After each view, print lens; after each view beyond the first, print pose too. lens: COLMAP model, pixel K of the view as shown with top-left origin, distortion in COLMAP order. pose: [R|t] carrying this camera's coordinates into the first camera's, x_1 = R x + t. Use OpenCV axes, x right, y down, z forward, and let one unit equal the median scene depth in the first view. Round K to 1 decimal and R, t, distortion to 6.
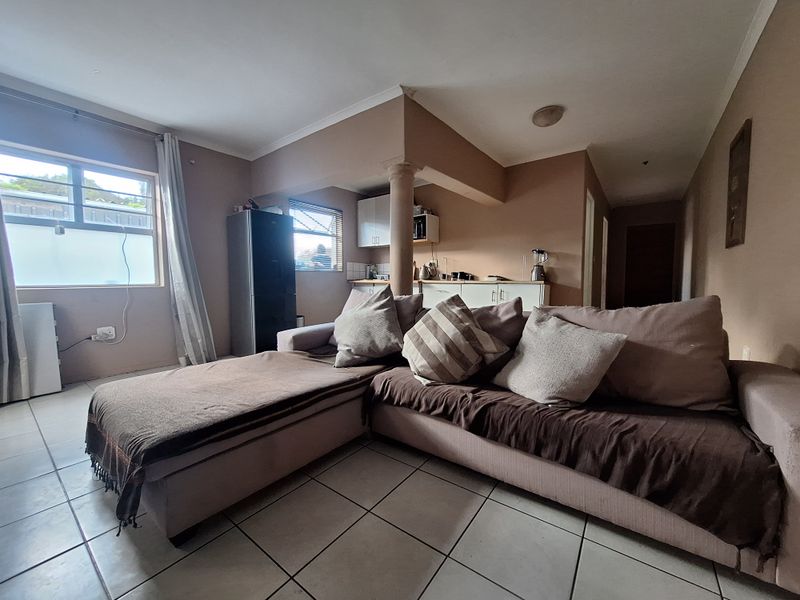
lens RADIAL K [[314.9, 0, 397.4], [0, 314.9, 297.5], [0, 0, 1]] dist [-0.004004, 0.001898]
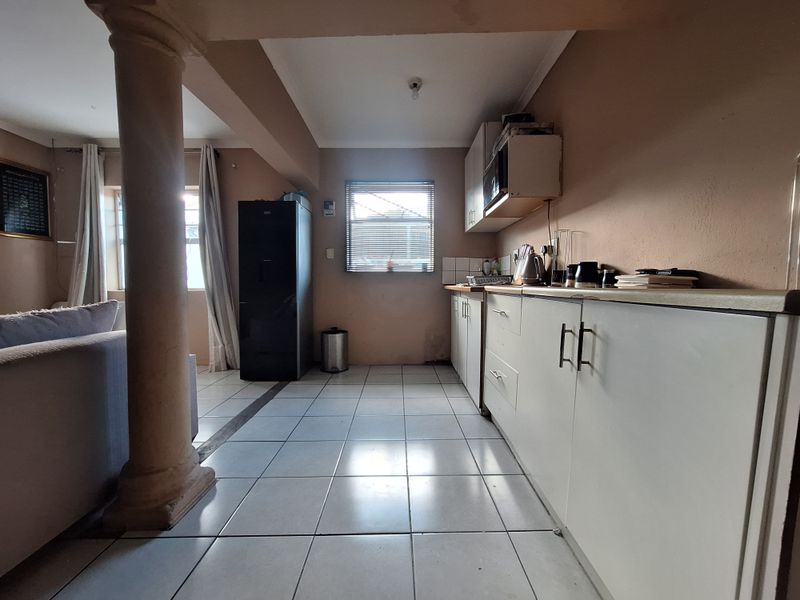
lens RADIAL K [[314.9, 0, 400.0], [0, 314.9, 298.0], [0, 0, 1]] dist [-0.004004, 0.001898]
pose [[0.599834, 0.035611, -0.799332, 0.338320], [-0.050474, 0.998703, 0.006616, -0.030345], [0.798531, 0.036377, 0.600854, 0.580304]]
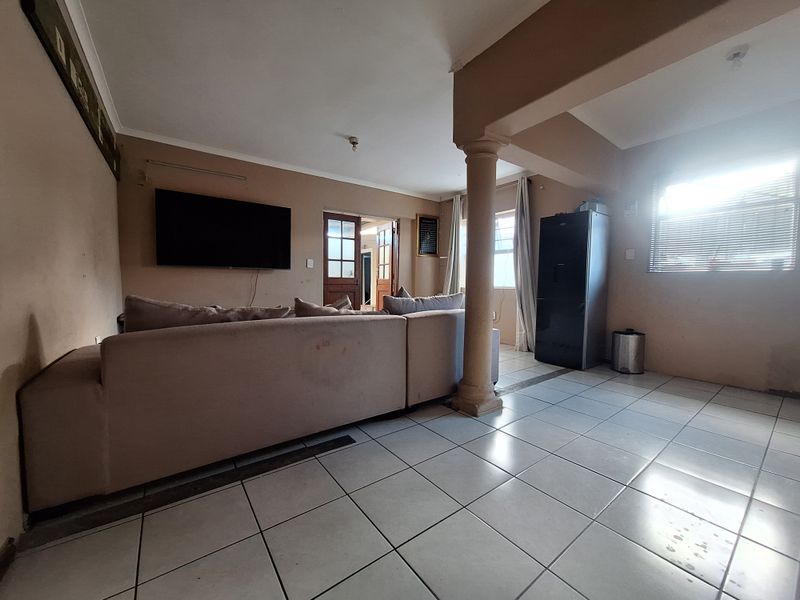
lens RADIAL K [[314.9, 0, 404.6], [0, 314.9, 297.0], [0, 0, 1]] dist [-0.004004, 0.001898]
pose [[-0.283744, 0.044274, -0.957877, 0.495454], [-0.068833, 0.995416, 0.066399, -0.034630], [0.956426, 0.084774, -0.279396, 0.602819]]
